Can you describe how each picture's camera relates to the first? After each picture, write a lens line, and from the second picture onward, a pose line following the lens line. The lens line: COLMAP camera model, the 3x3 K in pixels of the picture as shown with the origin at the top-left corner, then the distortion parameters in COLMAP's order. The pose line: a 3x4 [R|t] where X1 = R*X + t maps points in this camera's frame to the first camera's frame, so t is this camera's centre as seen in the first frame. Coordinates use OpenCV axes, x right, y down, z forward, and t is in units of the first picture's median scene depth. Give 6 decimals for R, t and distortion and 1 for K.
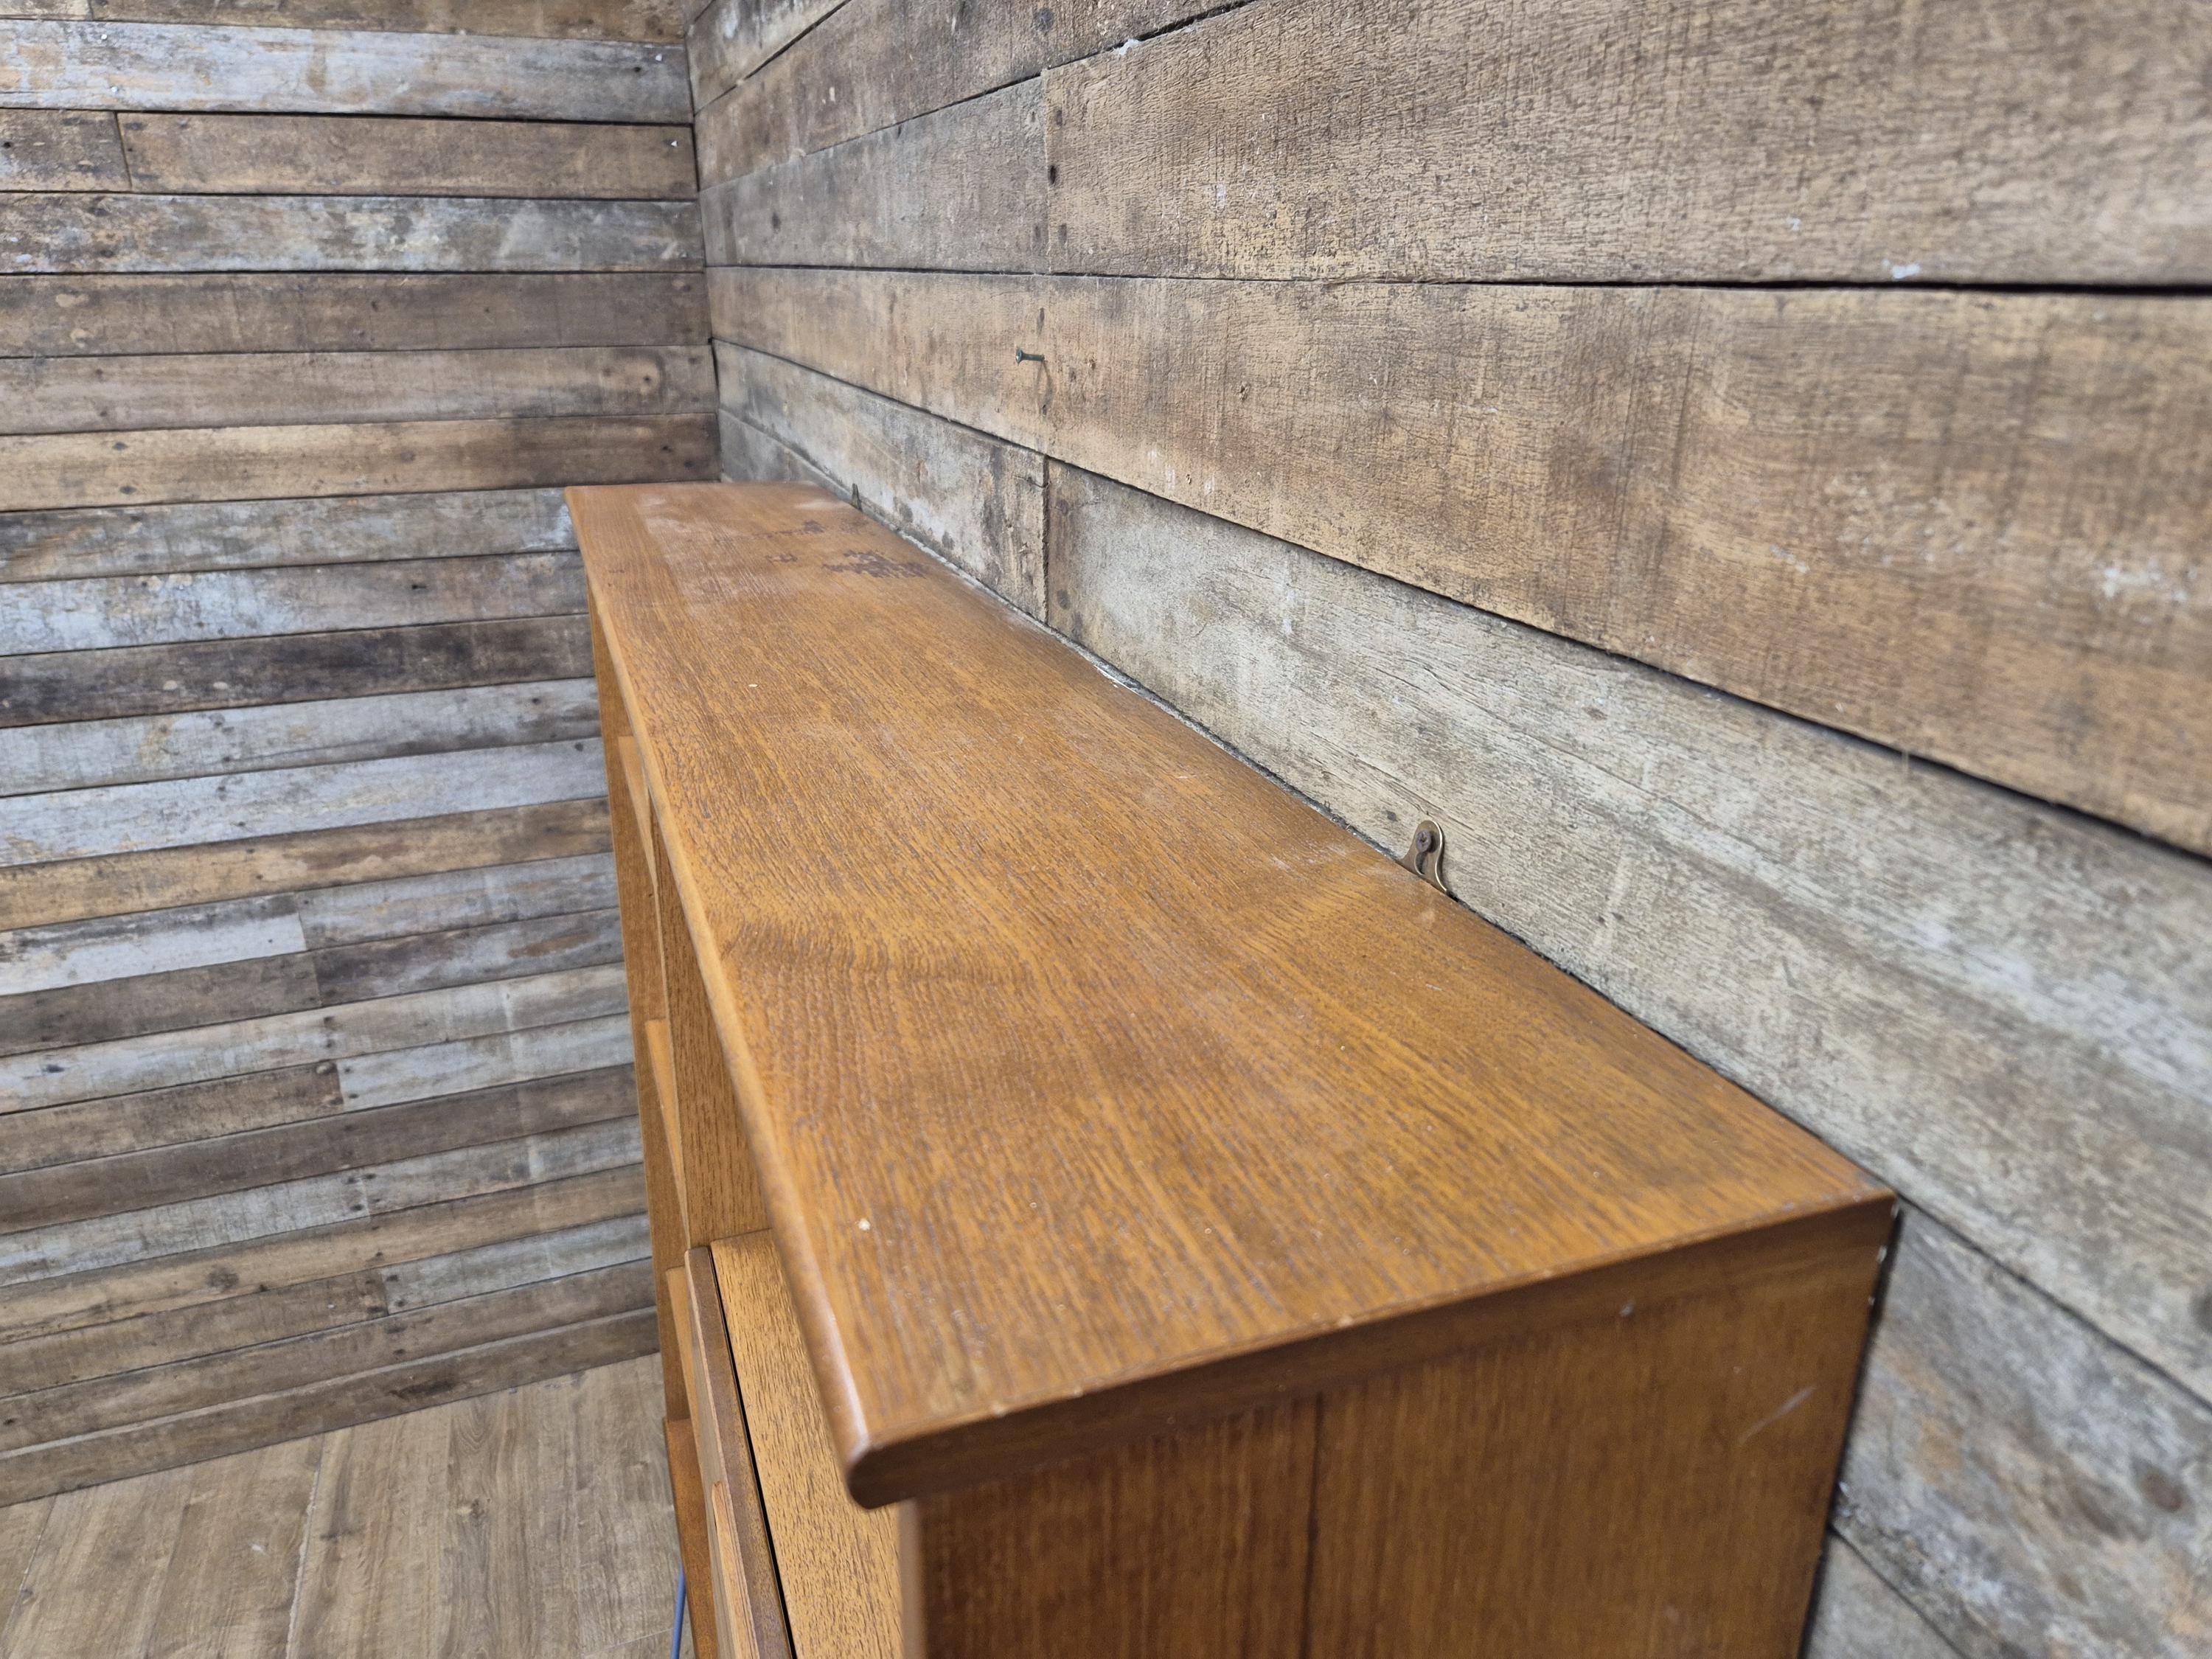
lens RADIAL K [[1485.2, 0, 1086.9], [0, 1485.2, 810.3], [0, 0, 1]] dist [0.071069, -0.057179]
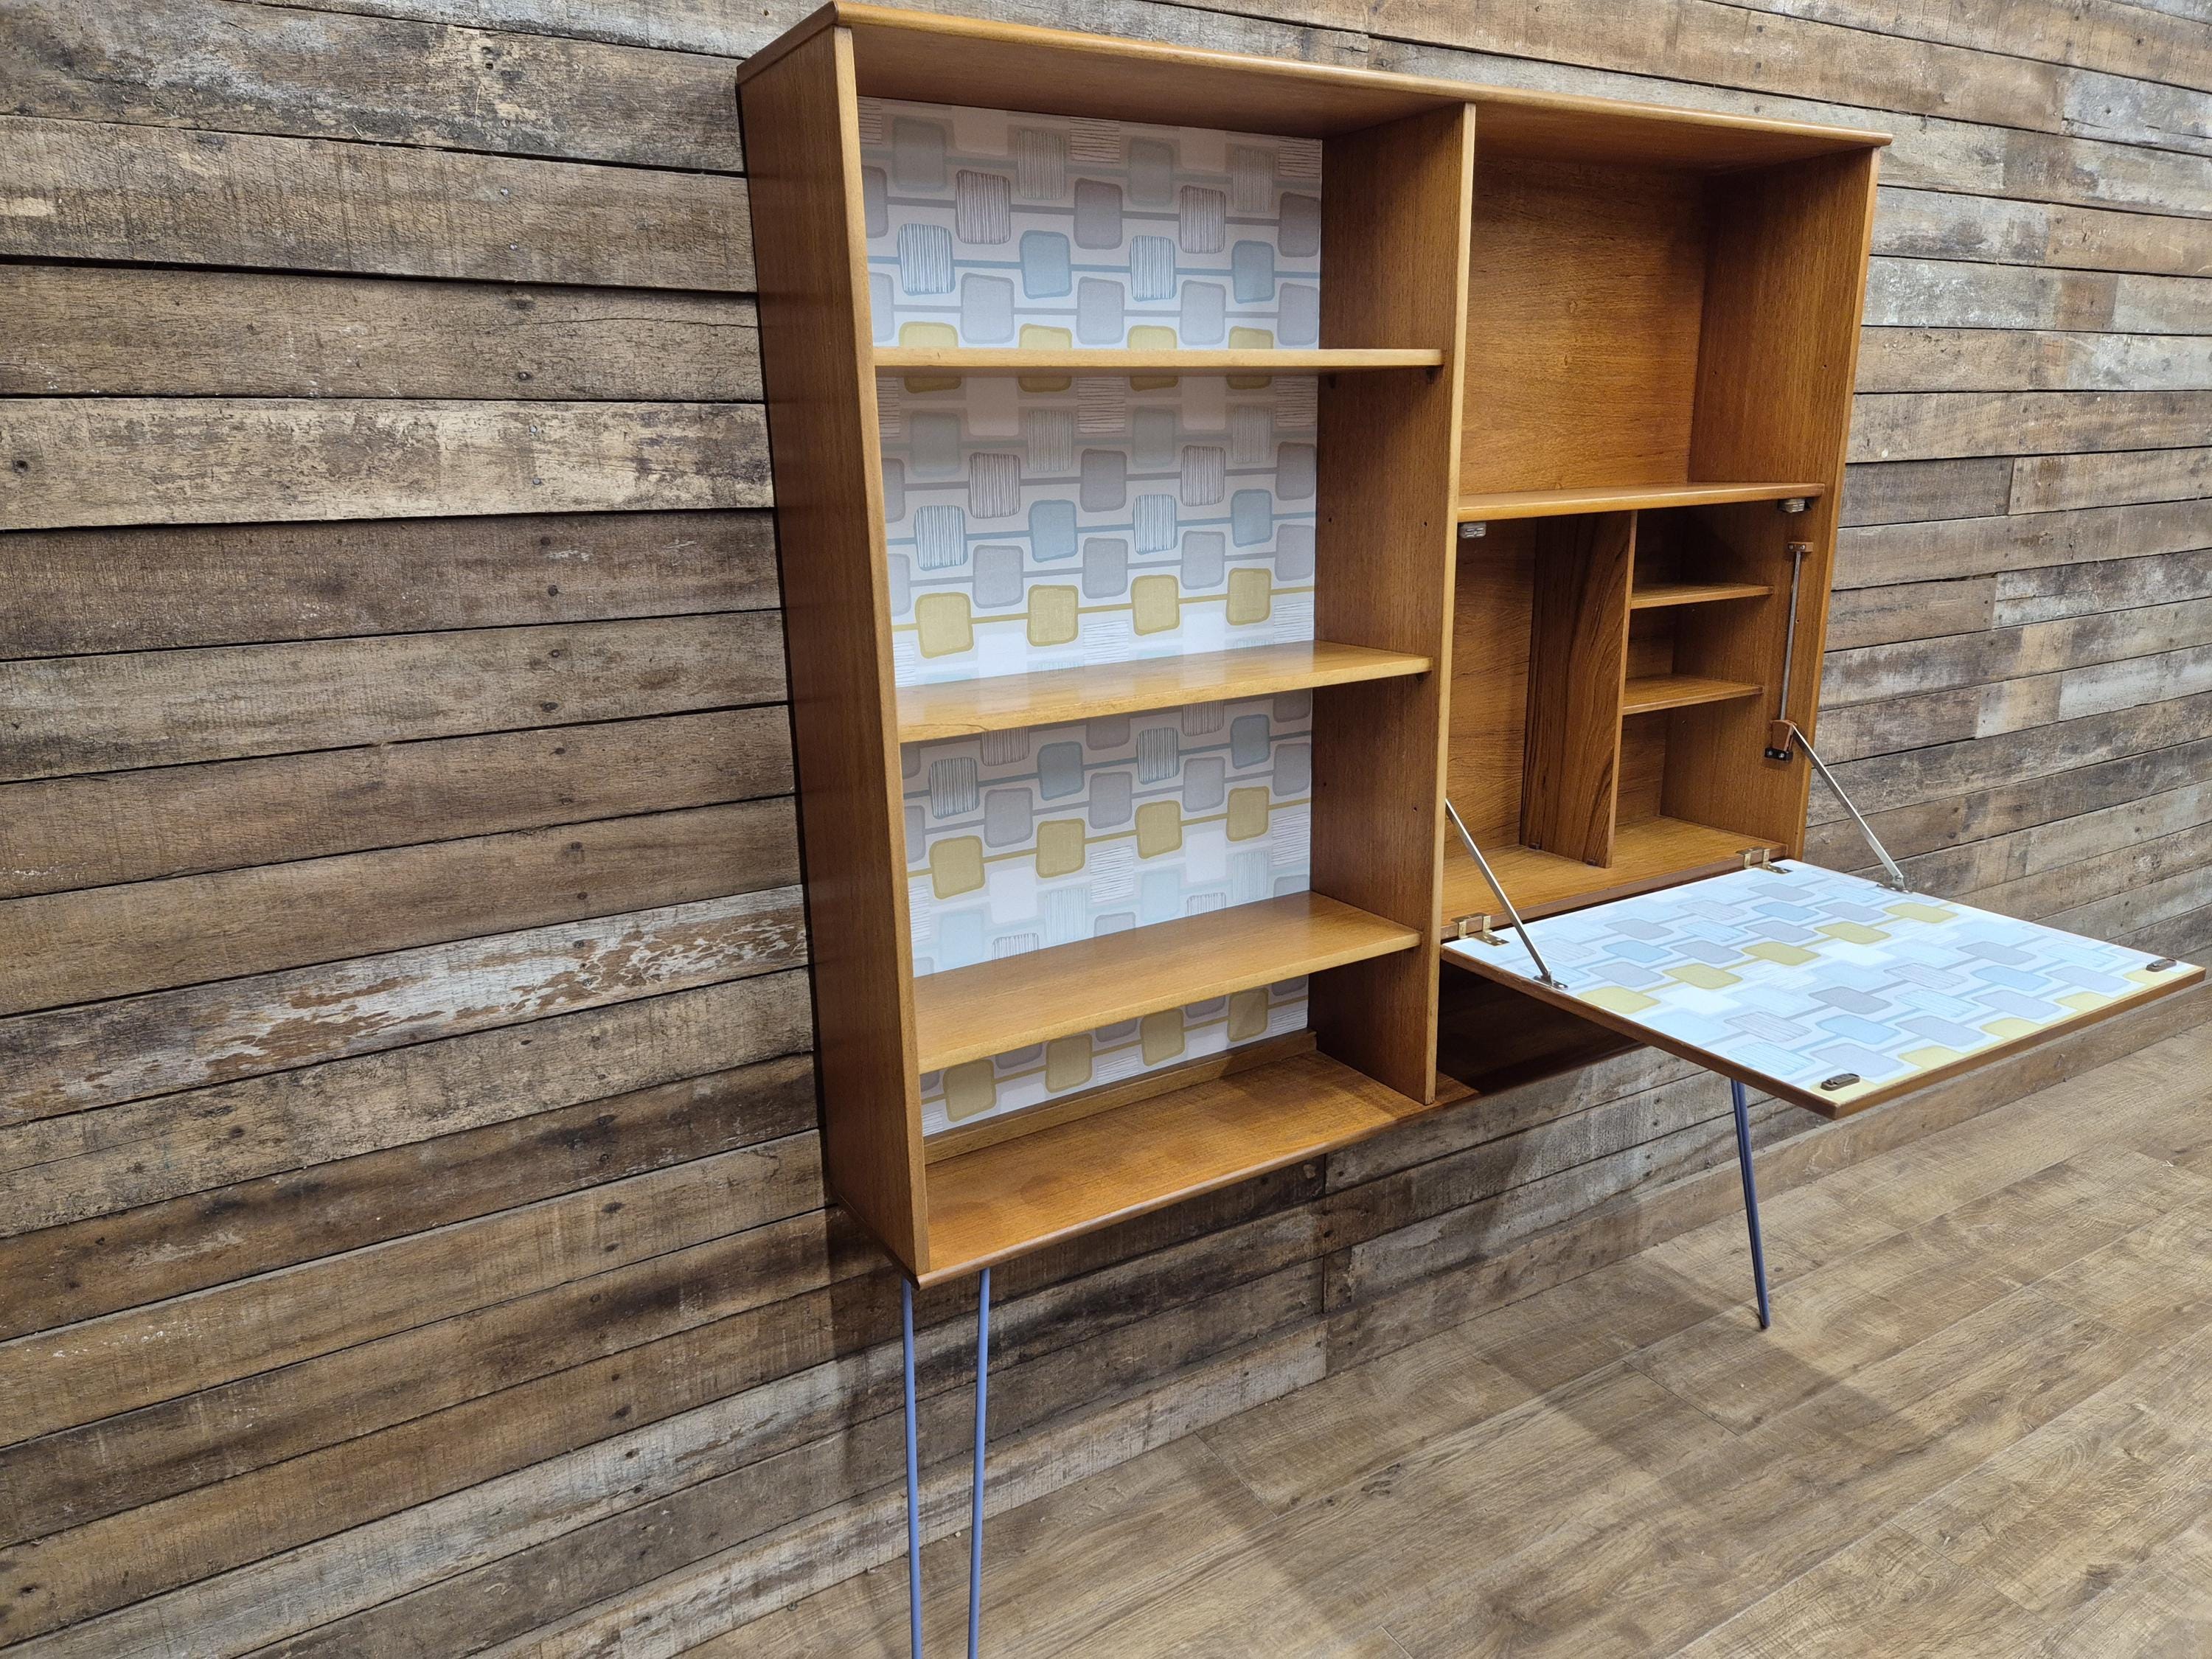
lens RADIAL K [[1485.2, 0, 1101.8], [0, 1485.2, 828.2], [0, 0, 1]] dist [0.071069, -0.057179]
pose [[-0.190643, -0.252290, 0.948686, -3.072572], [0.347299, 0.886574, 0.305564, -0.056893], [-0.918171, 0.387732, -0.081399, 2.741988]]
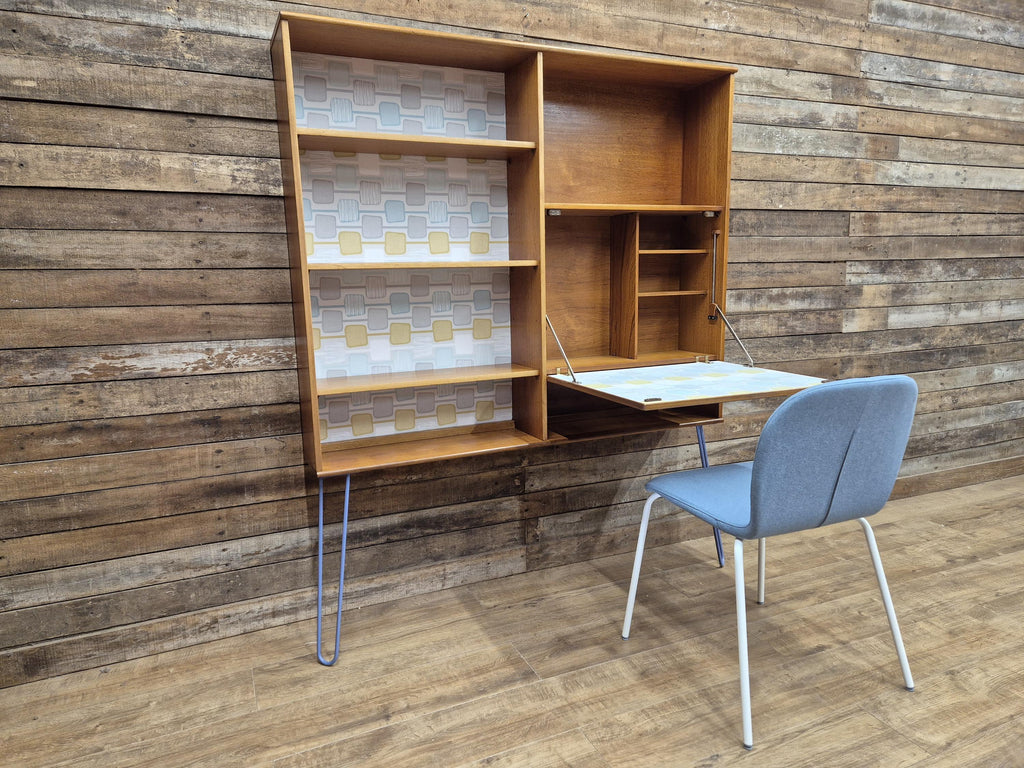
lens RADIAL K [[687.5, 0, 507.0], [0, 687.5, 386.7], [0, 0, 1]] dist [0.071069, -0.057179]
pose [[-0.066573, -0.166099, 0.983859, -3.880763], [0.354251, 0.917873, 0.178930, 0.645609], [-0.932778, 0.360445, -0.002265, 2.189588]]
